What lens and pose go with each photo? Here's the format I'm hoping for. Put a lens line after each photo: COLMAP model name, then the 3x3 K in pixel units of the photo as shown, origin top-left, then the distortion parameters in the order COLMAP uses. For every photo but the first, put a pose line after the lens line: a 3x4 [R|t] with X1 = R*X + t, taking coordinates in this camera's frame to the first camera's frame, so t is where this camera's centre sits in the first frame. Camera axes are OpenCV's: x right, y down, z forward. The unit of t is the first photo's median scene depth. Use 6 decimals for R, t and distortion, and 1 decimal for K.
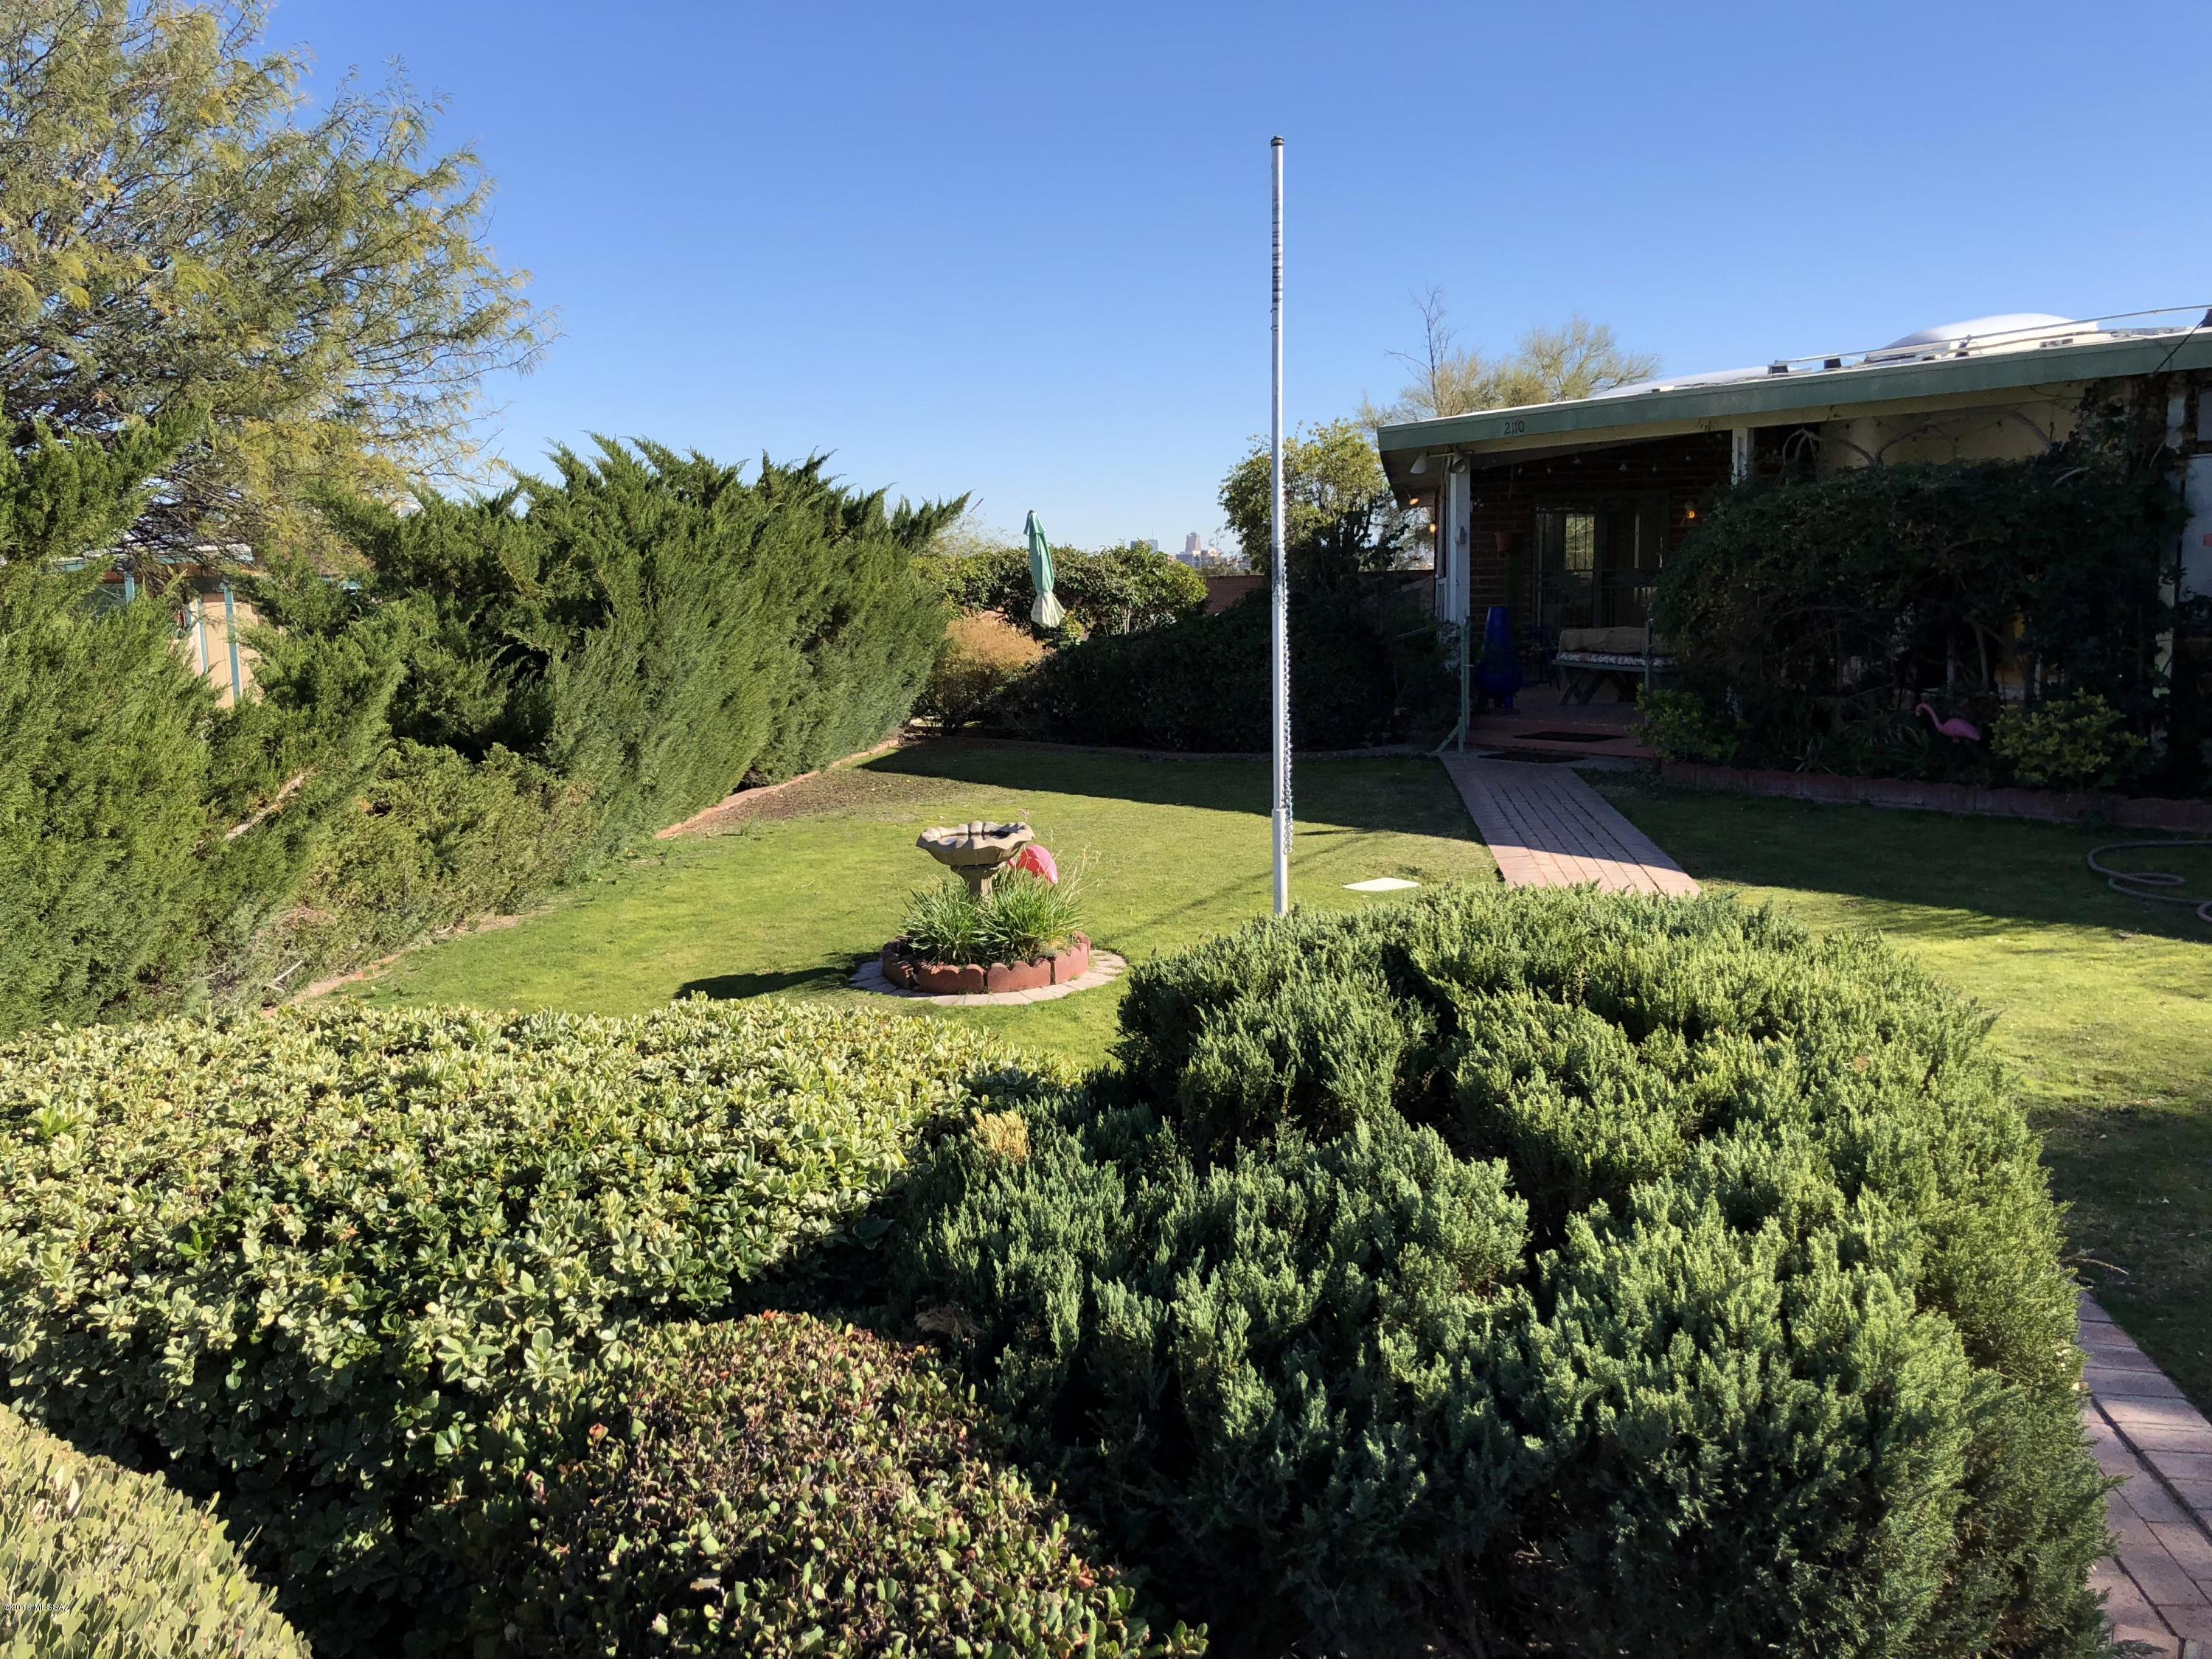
lens RADIAL K [[1795.8, 0, 1099.7], [0, 1795.8, 826.7], [0, 0, 1]] dist [0.070733, -0.099805]
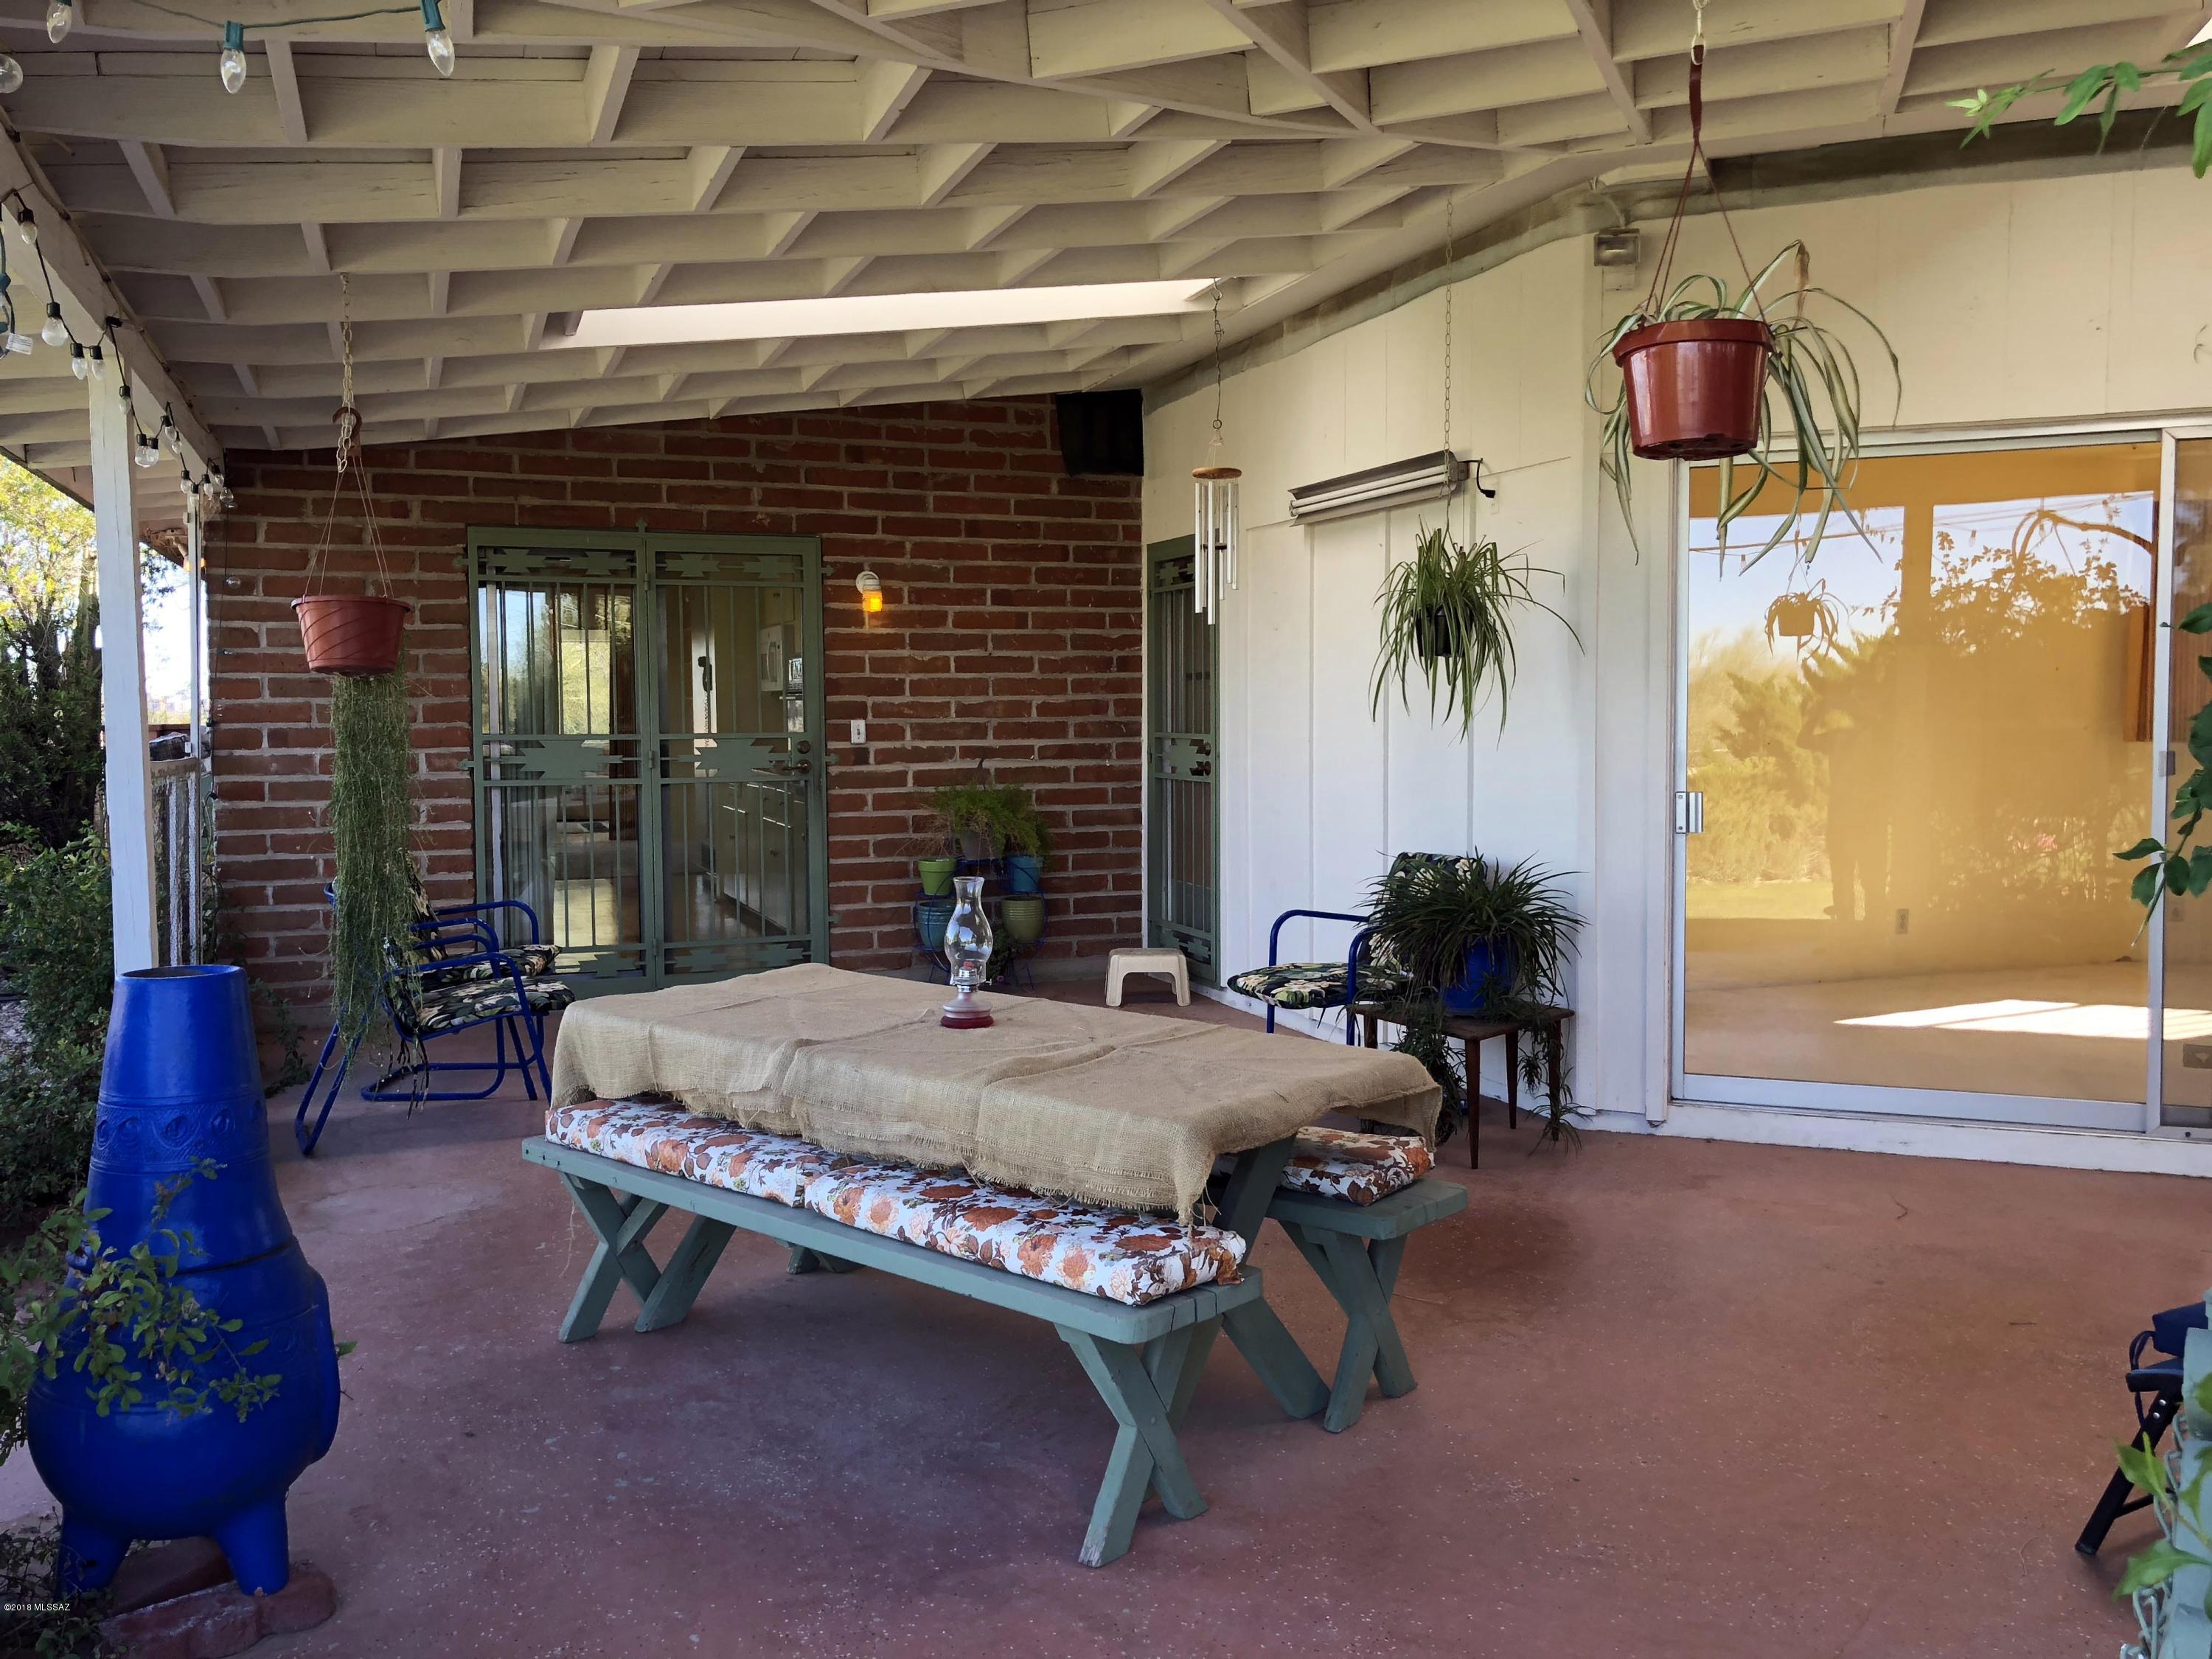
lens RADIAL K [[1795.8, 0, 1099.7], [0, 1795.8, 826.7], [0, 0, 1]] dist [0.070733, -0.099805]
pose [[0.856829, -0.016208, 0.515346, 0.242512], [0.058612, 0.996089, -0.066122, -0.138900], [-0.512258, 0.086860, 0.854428, 0.946629]]
